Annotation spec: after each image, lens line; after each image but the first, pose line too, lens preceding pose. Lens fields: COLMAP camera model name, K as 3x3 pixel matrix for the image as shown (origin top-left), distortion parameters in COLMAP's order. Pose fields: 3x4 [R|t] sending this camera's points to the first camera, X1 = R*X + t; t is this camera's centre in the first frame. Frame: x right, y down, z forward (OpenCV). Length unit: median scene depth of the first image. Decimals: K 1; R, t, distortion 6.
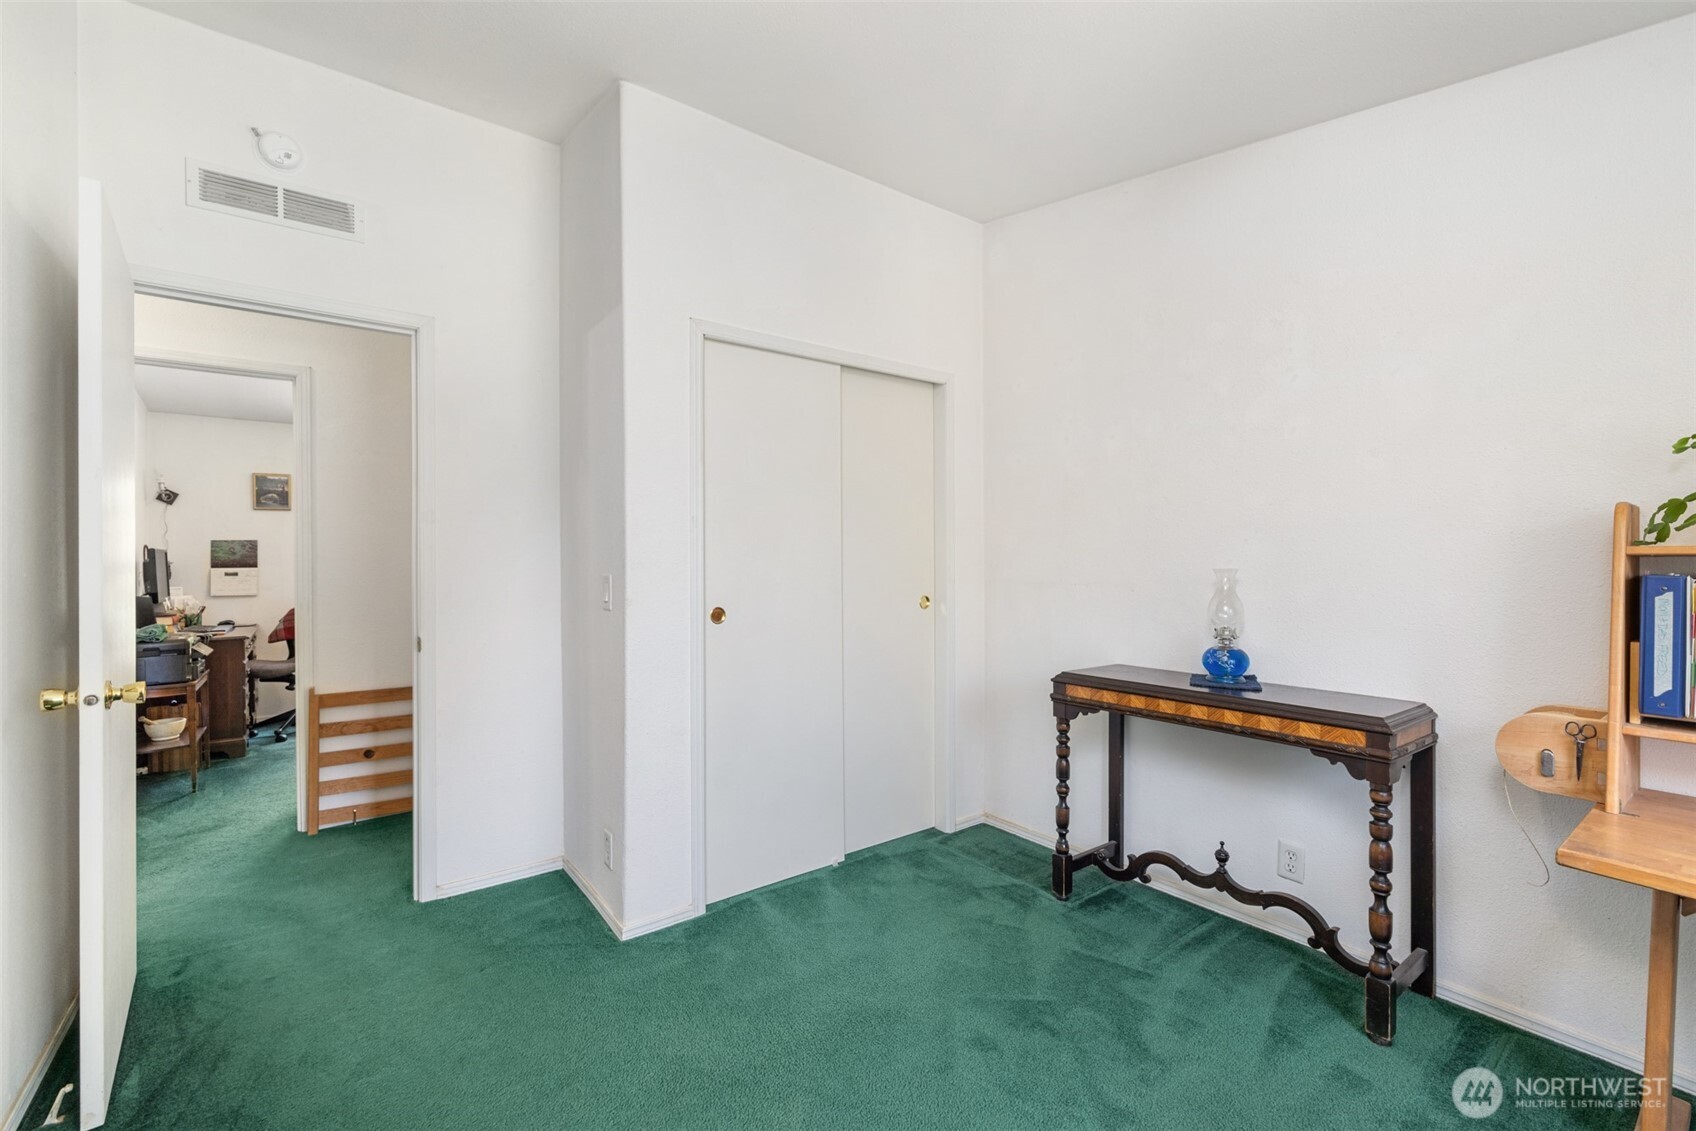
lens RADIAL K [[724.3, 0, 854.0], [0, 724.3, 559.2], [0, 0, 1]] dist [0.002785, 0.000258]
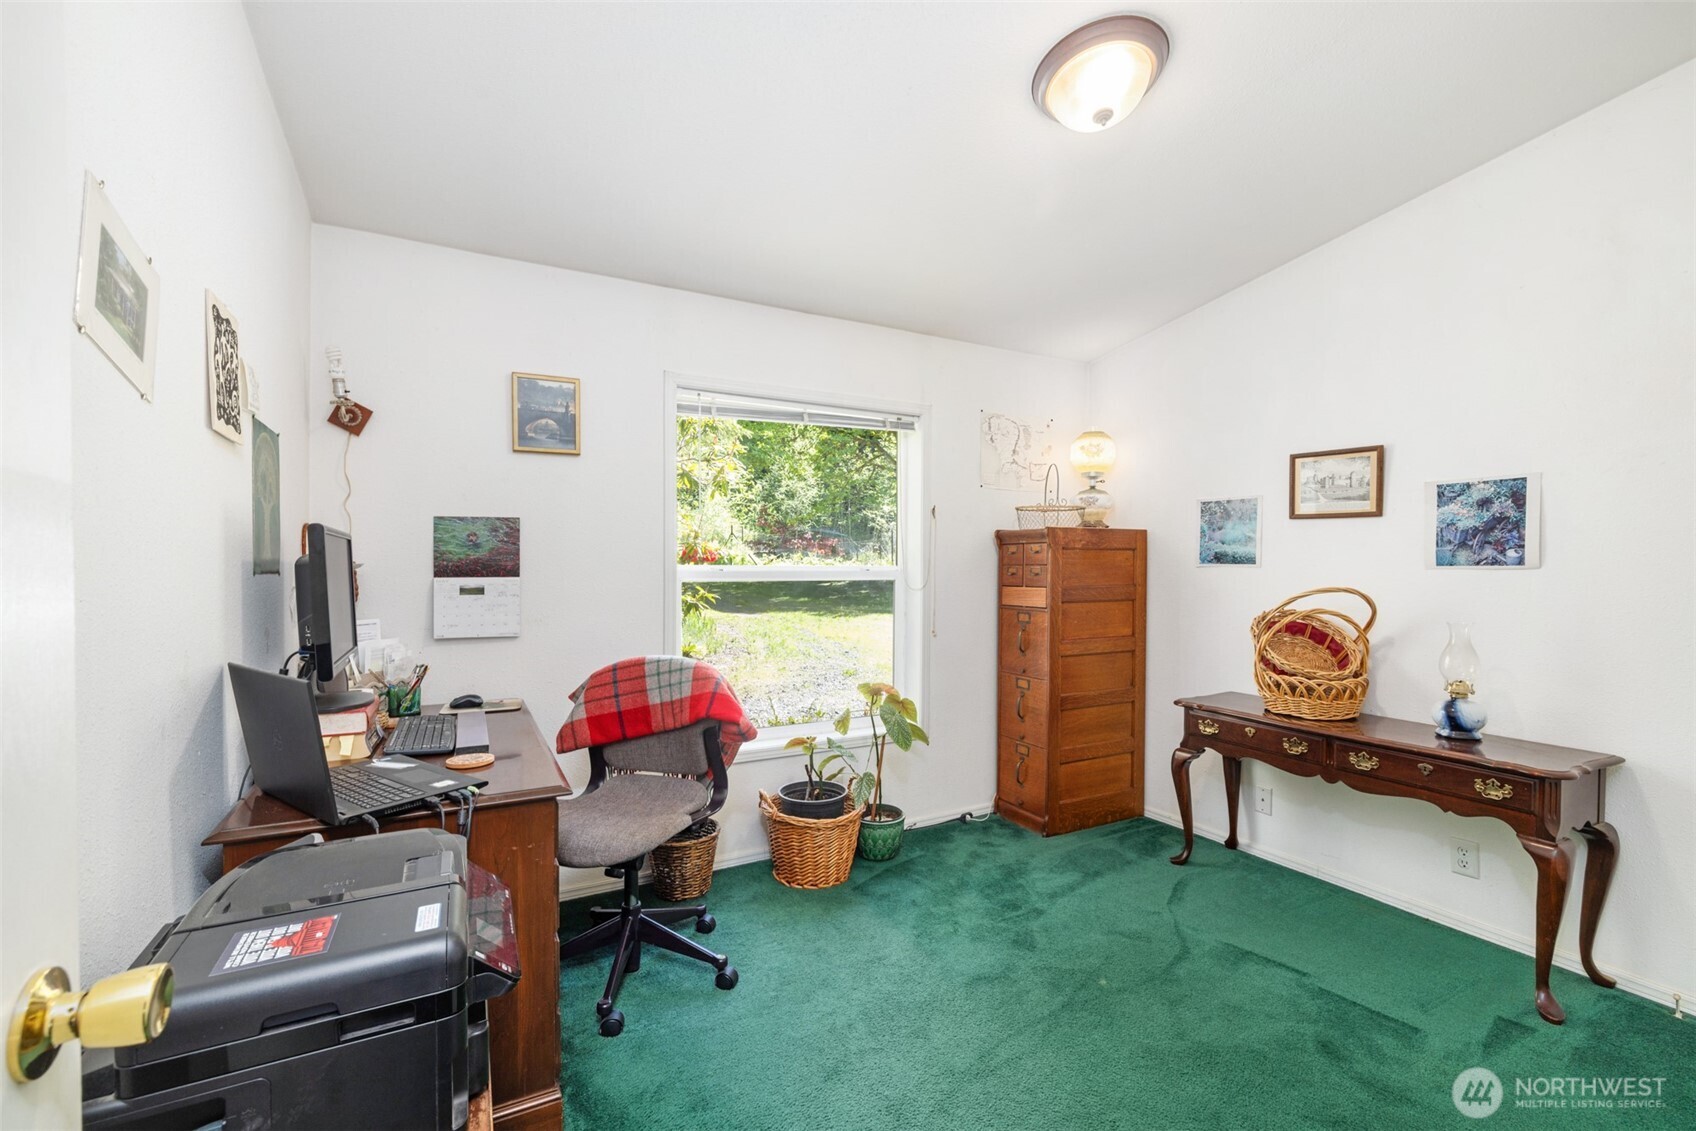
lens RADIAL K [[724.3, 0, 841.9], [0, 724.3, 573.3], [0, 0, 1]] dist [0.002785, 0.000258]
pose [[0.988536, 0.010698, -0.150604, -0.563324], [-0.009424, 0.999914, 0.009170, 0.003238], [0.150689, -0.007645, 0.988552, 0.588131]]
